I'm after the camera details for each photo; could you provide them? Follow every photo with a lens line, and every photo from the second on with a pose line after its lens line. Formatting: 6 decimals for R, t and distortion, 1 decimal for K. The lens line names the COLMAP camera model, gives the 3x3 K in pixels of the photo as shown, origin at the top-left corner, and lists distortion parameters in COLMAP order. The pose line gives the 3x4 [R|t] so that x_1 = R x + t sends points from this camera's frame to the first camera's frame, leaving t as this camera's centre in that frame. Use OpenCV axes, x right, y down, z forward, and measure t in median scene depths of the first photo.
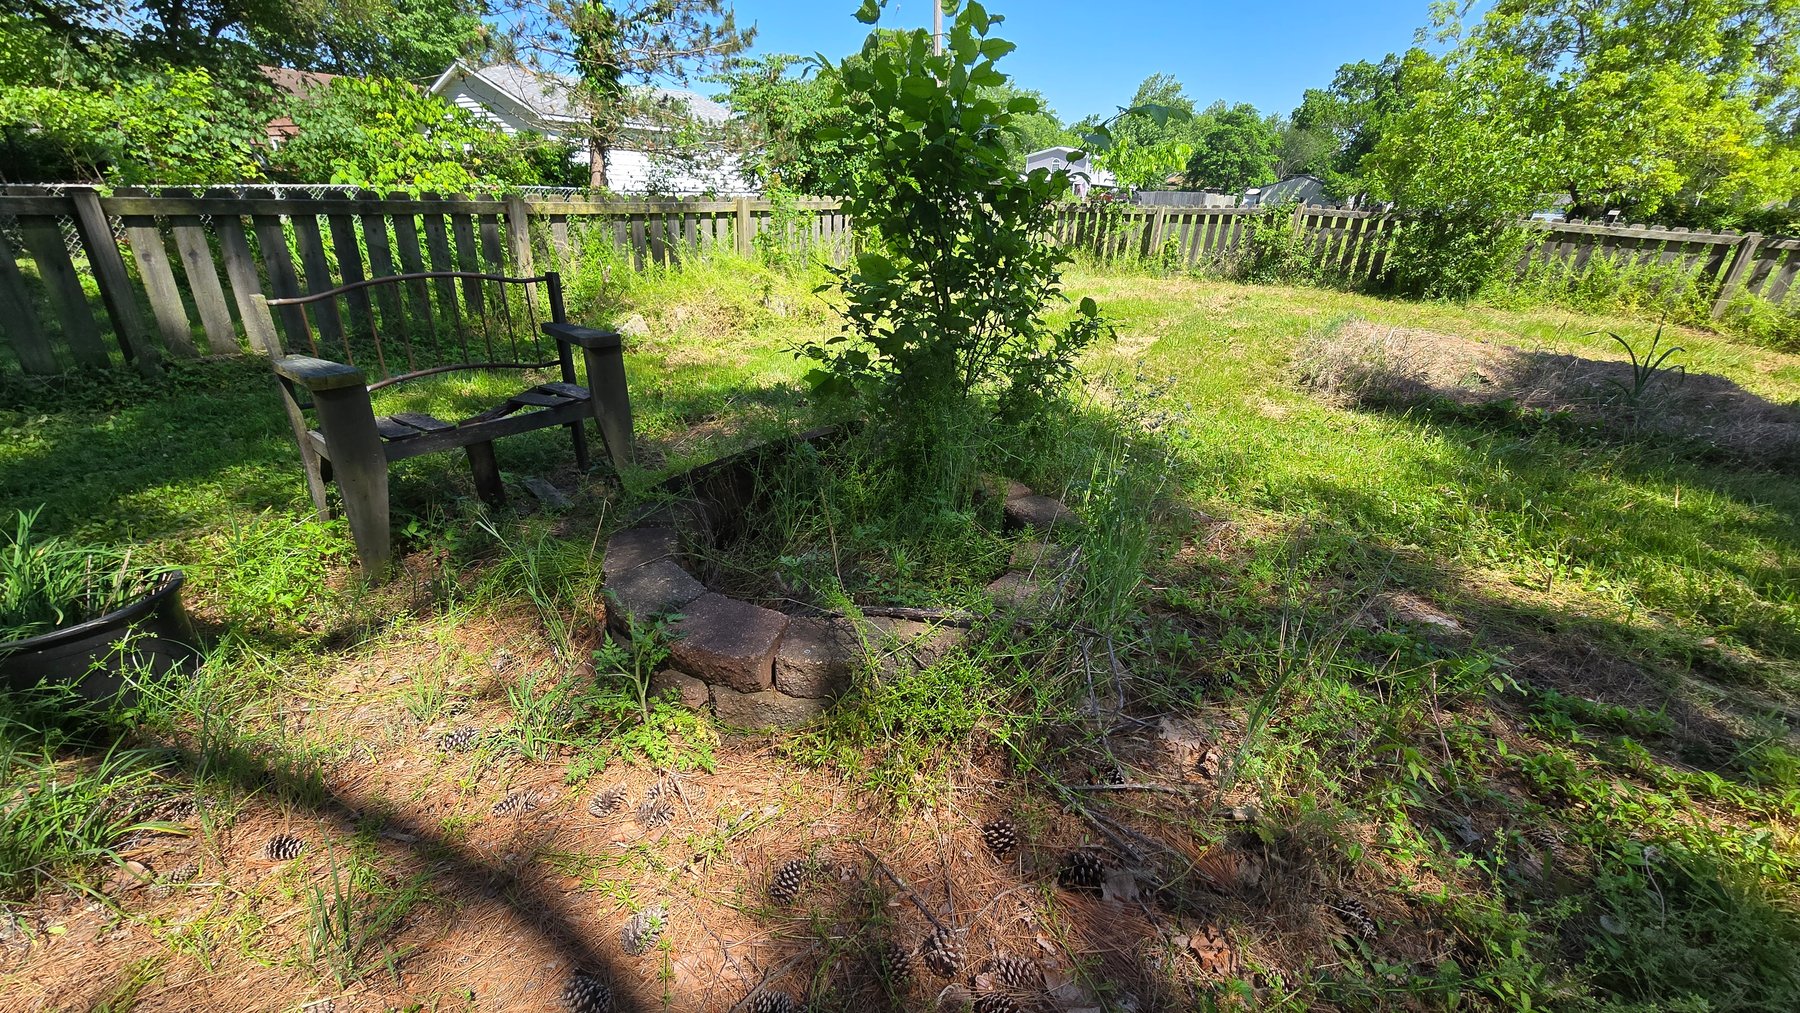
lens RADIAL K [[718.0, 0, 905.9], [0, 718.0, 491.9], [0, 0, 1]] dist [-0.001881, 0.000007]
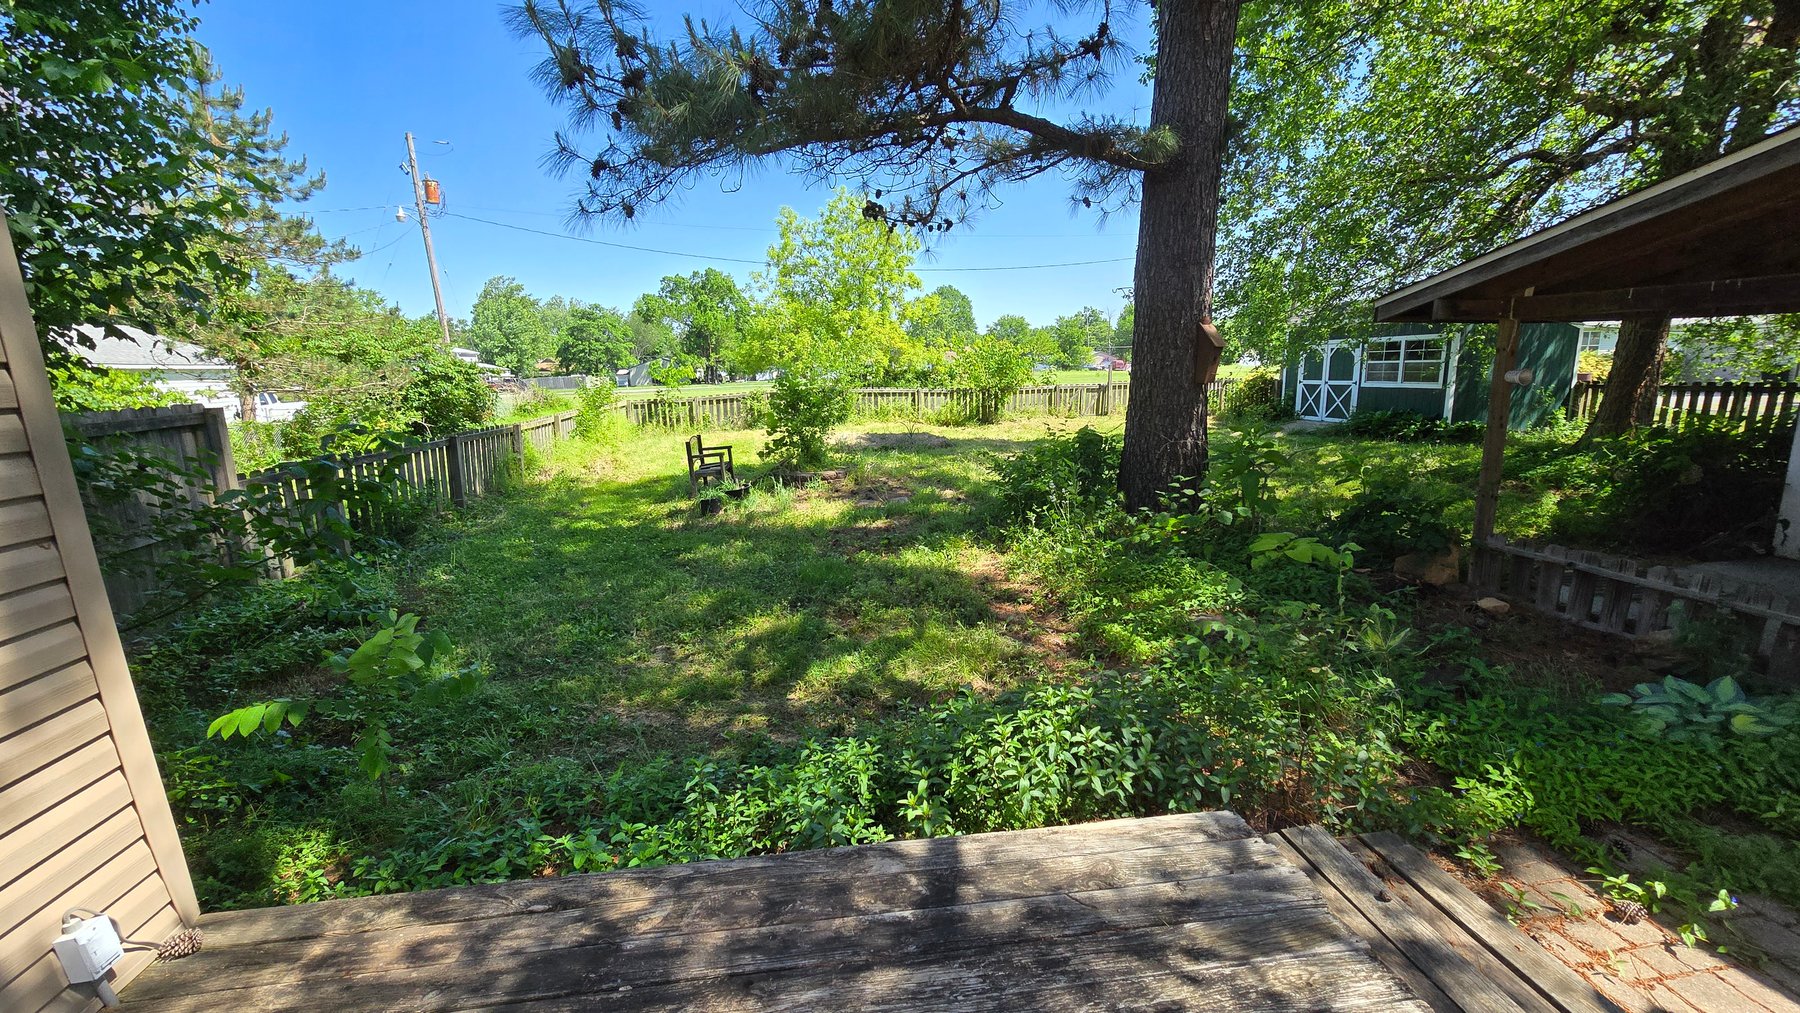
lens RADIAL K [[762.5, 0, 889.5], [0, 762.5, 494.9], [0, 0, 1]] dist [-0.001148, 0.006308]
pose [[0.695293, -0.181717, 0.695375, -0.474928], [0.336692, 0.937133, -0.091759, 0.121090], [-0.634985, 0.297927, 0.712765, -0.421428]]
